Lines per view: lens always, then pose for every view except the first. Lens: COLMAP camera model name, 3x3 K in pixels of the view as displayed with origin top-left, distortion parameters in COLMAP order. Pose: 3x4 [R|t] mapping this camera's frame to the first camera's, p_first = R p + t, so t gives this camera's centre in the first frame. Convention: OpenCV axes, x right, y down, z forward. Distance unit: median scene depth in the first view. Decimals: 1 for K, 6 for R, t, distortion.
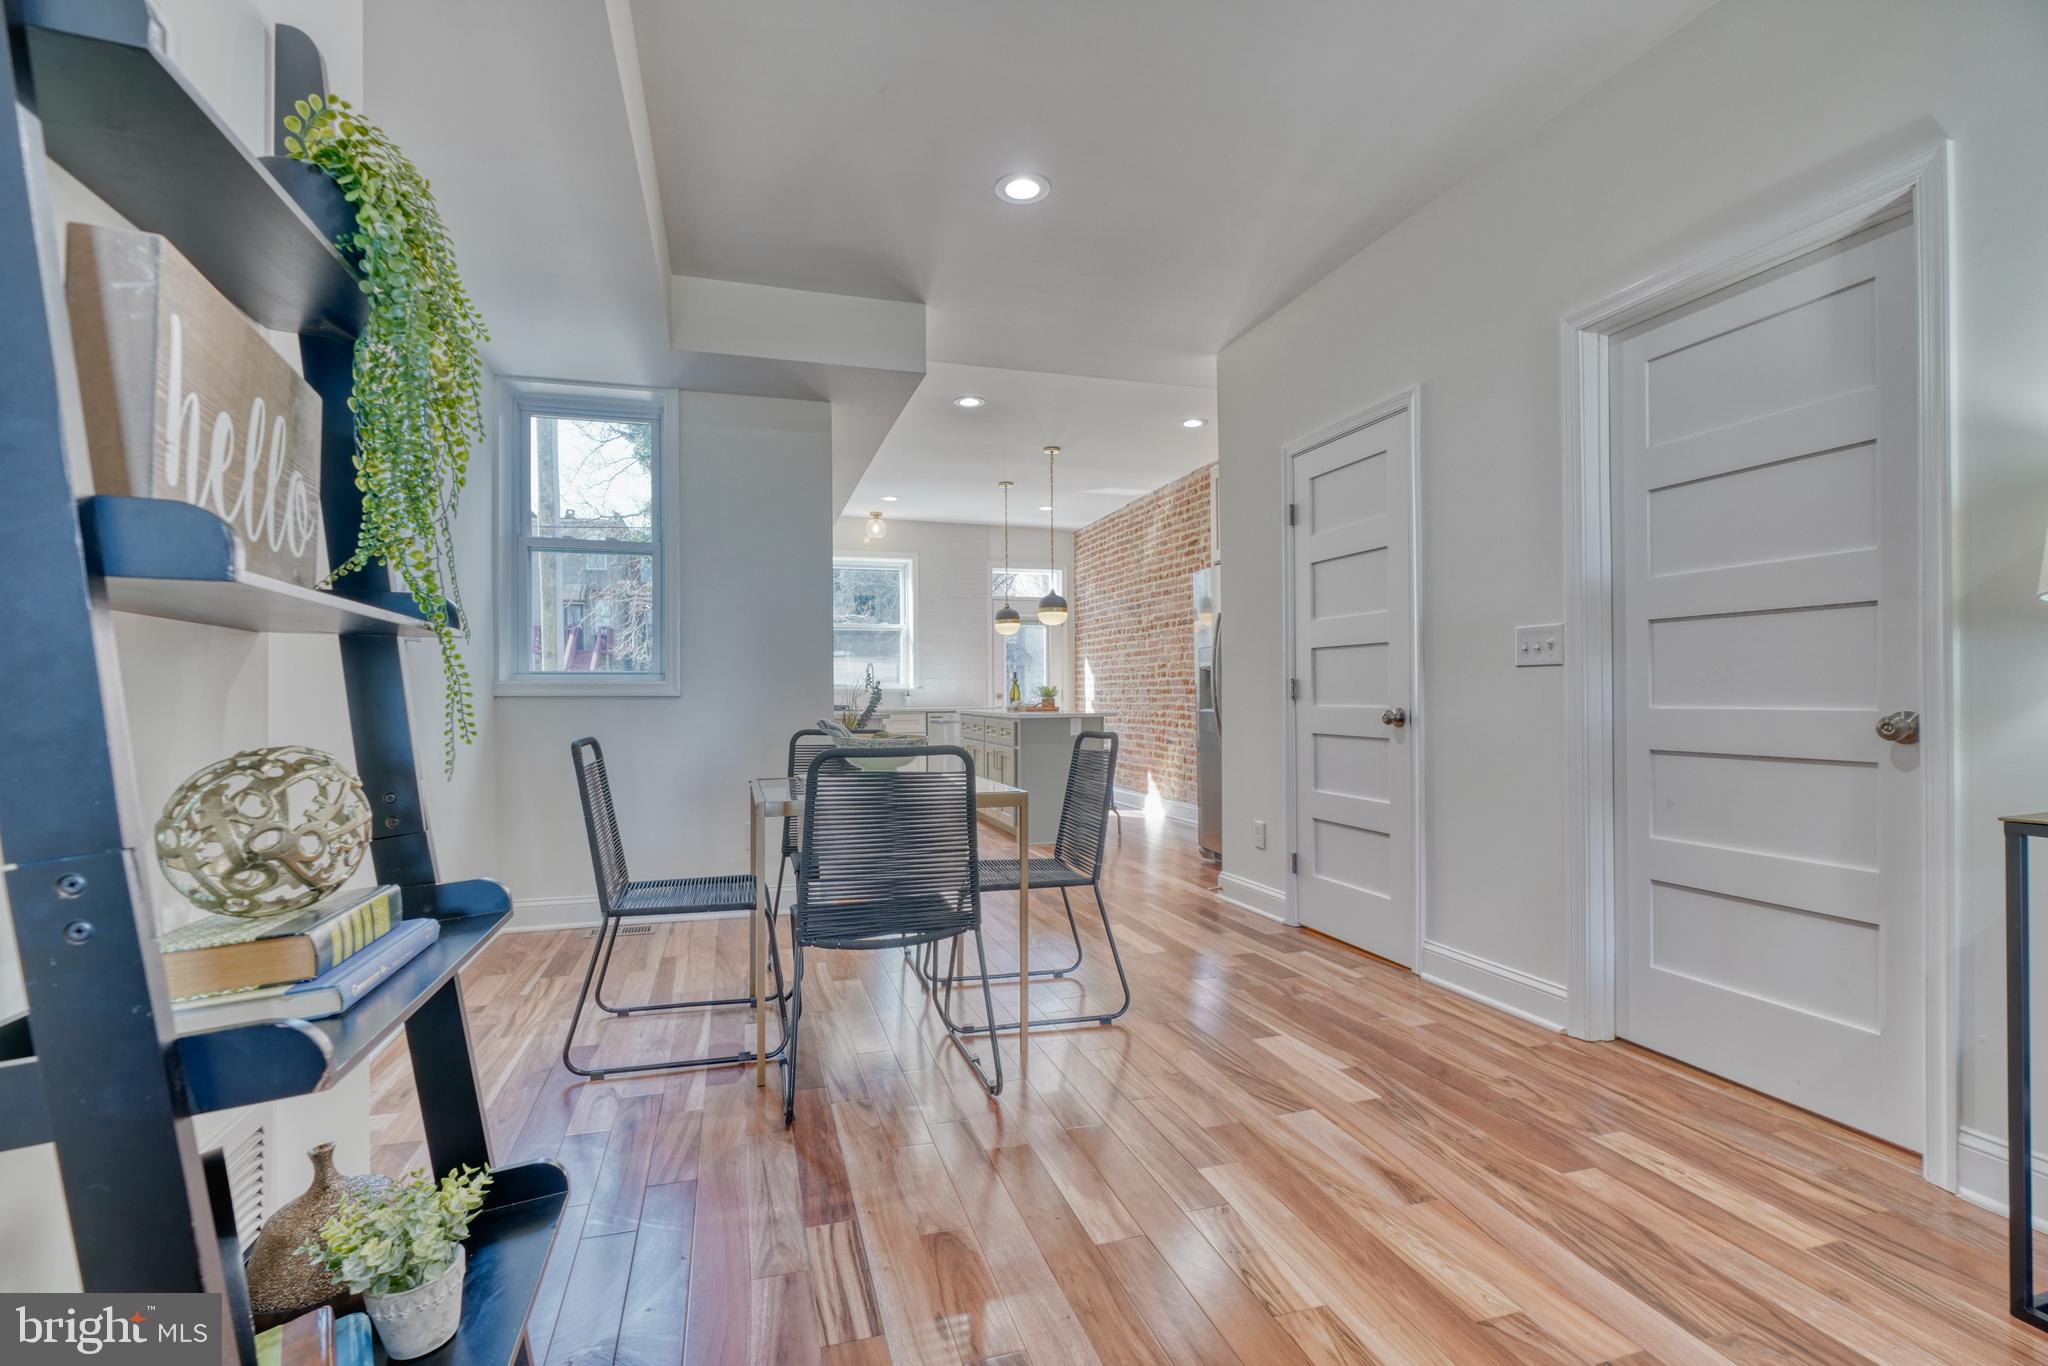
lens RADIAL K [[922.4, 0, 1018.1], [0, 922.4, 691.4], [0, 0, 1]] dist [-0.006060, 0.001529]
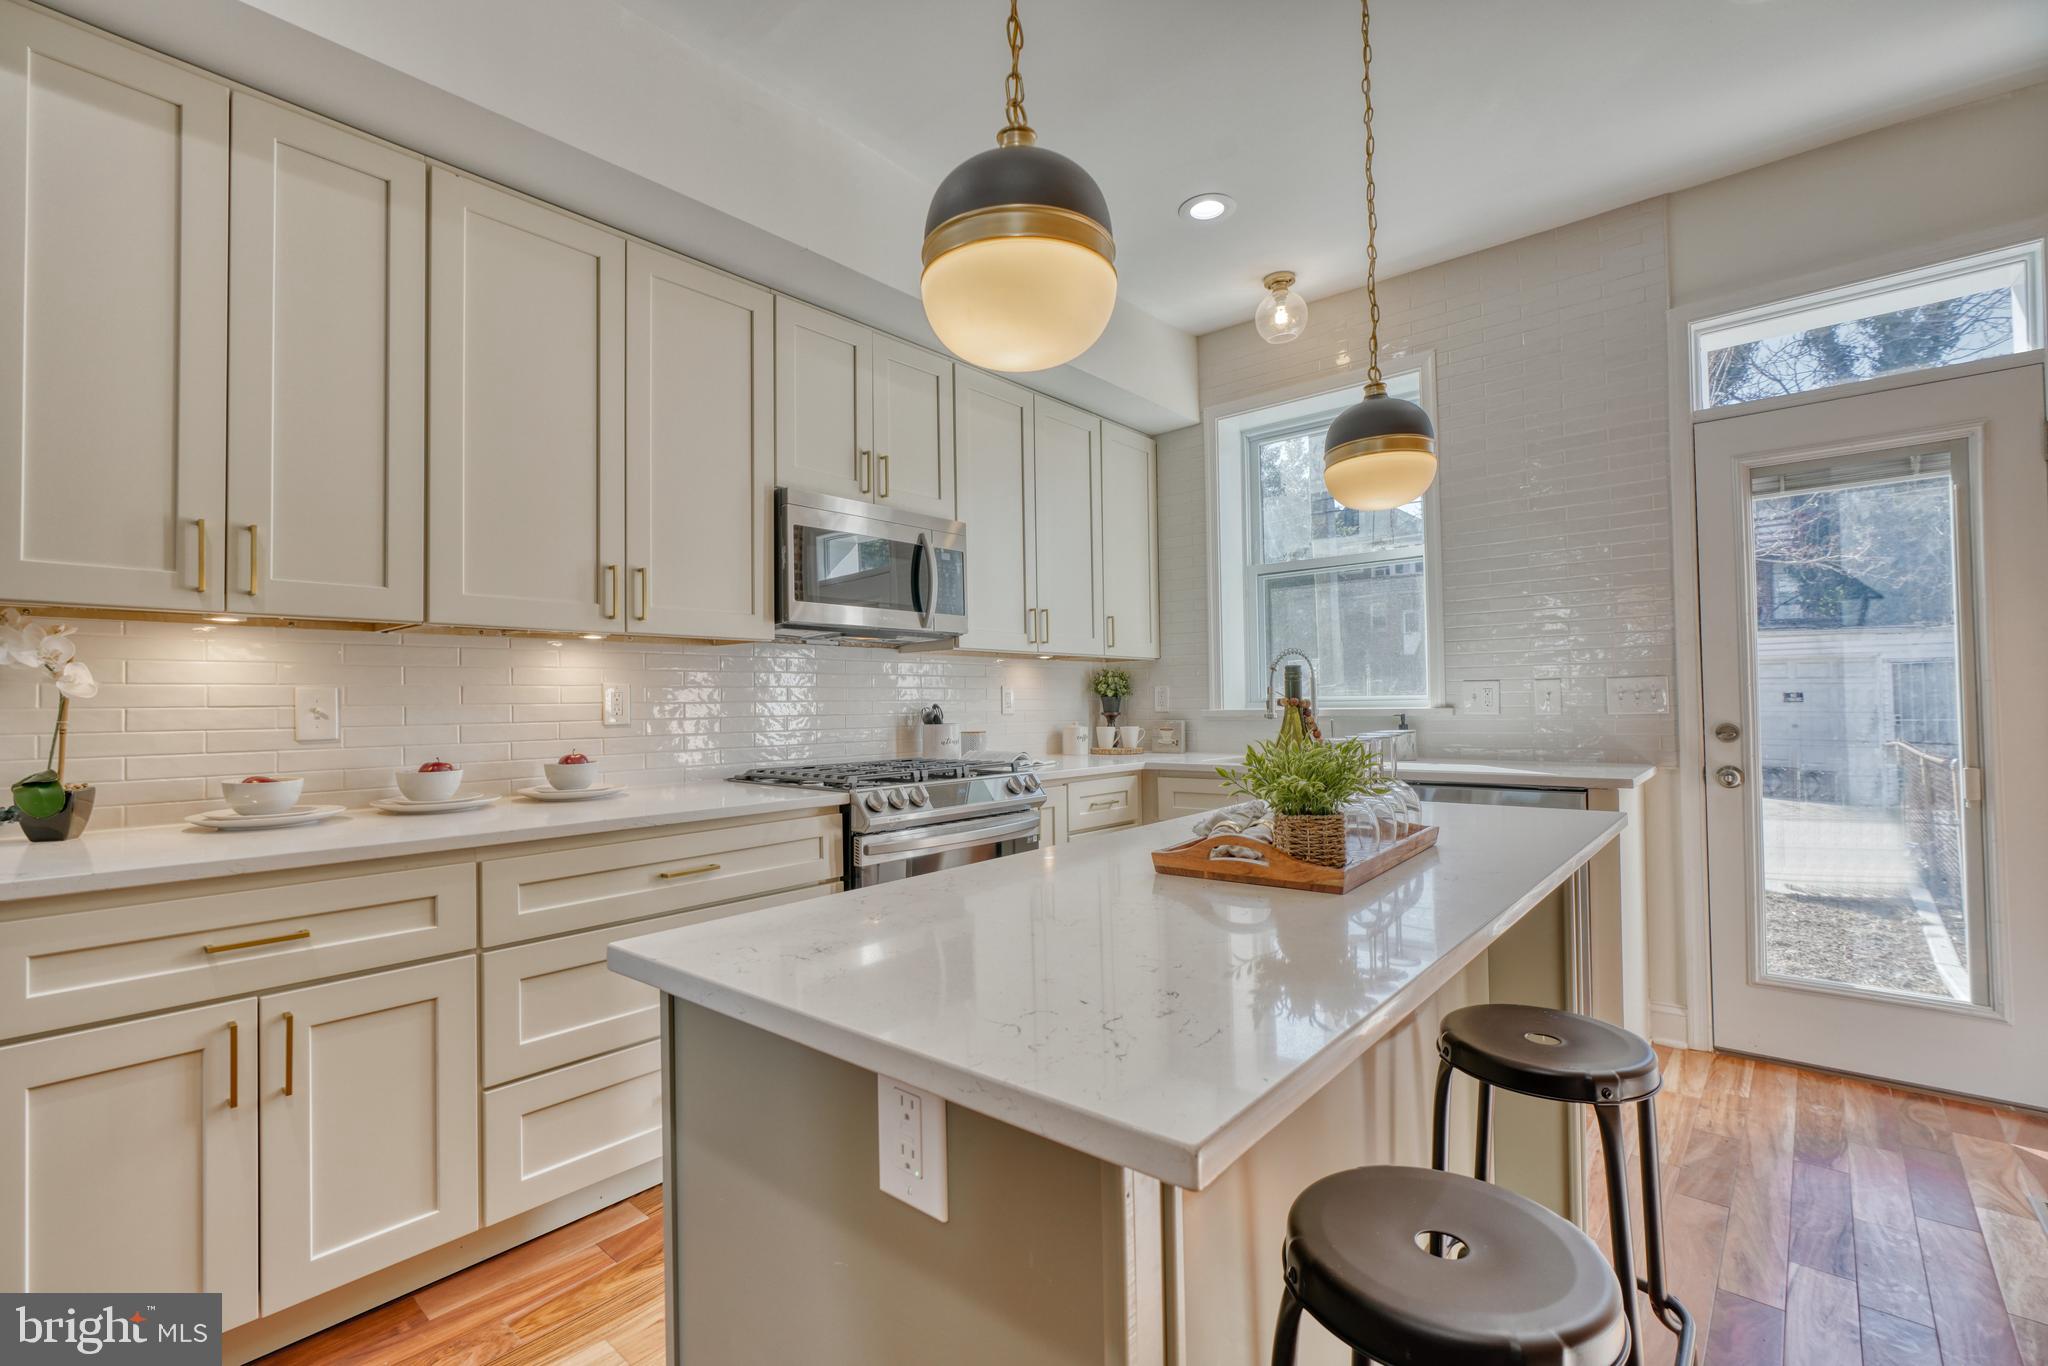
lens RADIAL K [[922.4, 0, 995.8], [0, 922.4, 671.3], [0, 0, 1]] dist [-0.006060, 0.001529]
pose [[0.514328, -0.032446, -0.856979, 0.271191], [0.018256, 0.999472, -0.026884, -0.026511], [0.857399, -0.001818, 0.514649, 1.506531]]
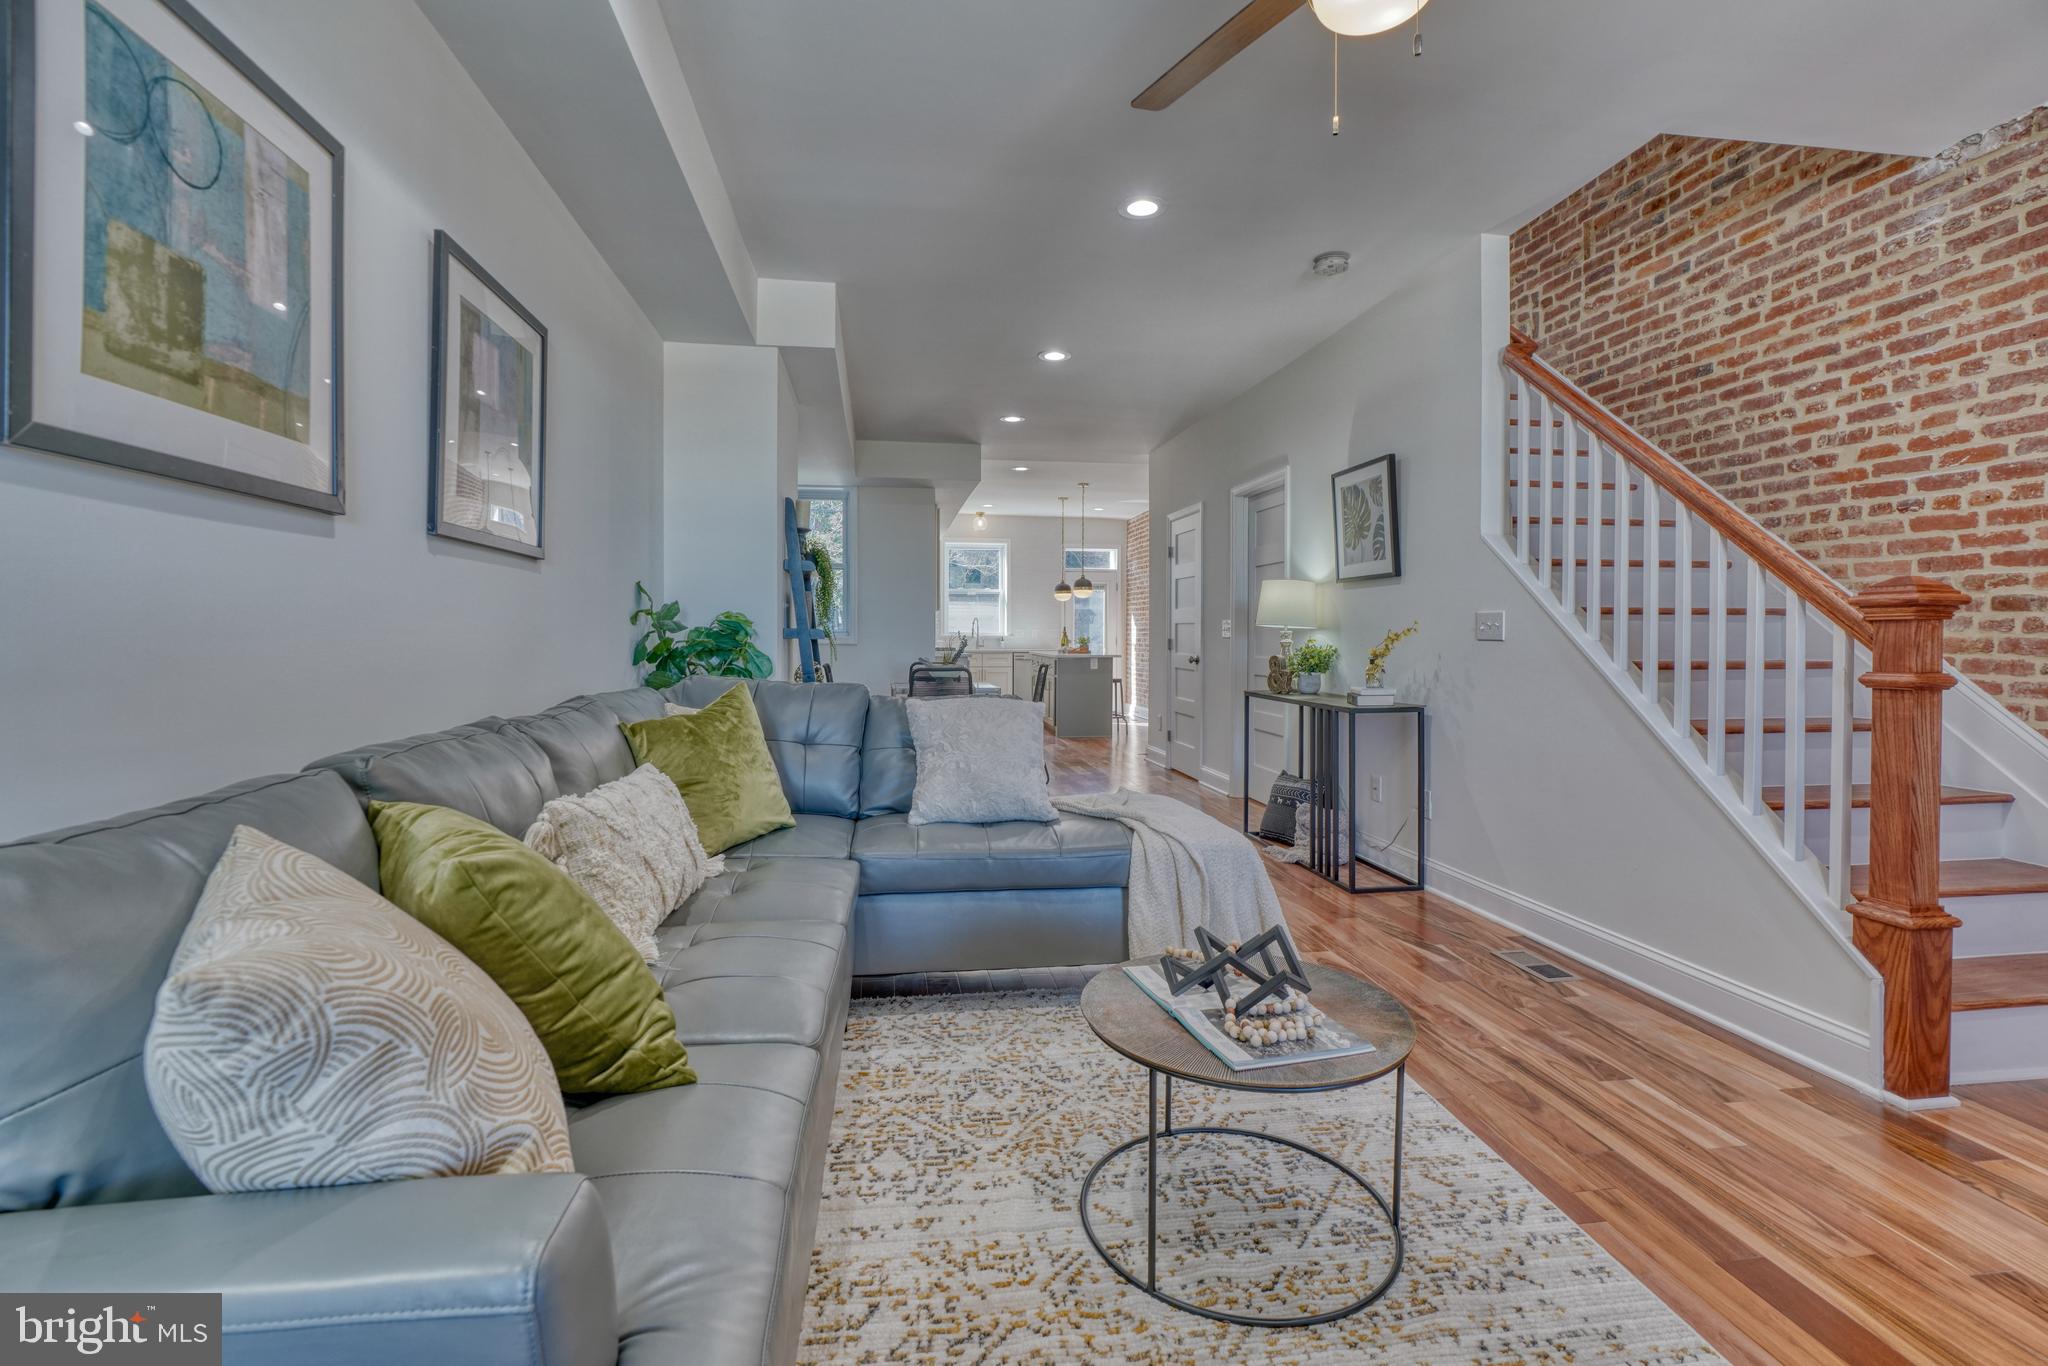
lens RADIAL K [[922.4, 0, 1043.1], [0, 922.4, 646.5], [0, 0, 1]] dist [-0.006060, 0.001529]
pose [[0.991236, 0.011129, -0.131636, 0.293419], [-0.008462, 0.999748, 0.020806, -0.035279], [0.131834, -0.019510, 0.991080, -0.928083]]
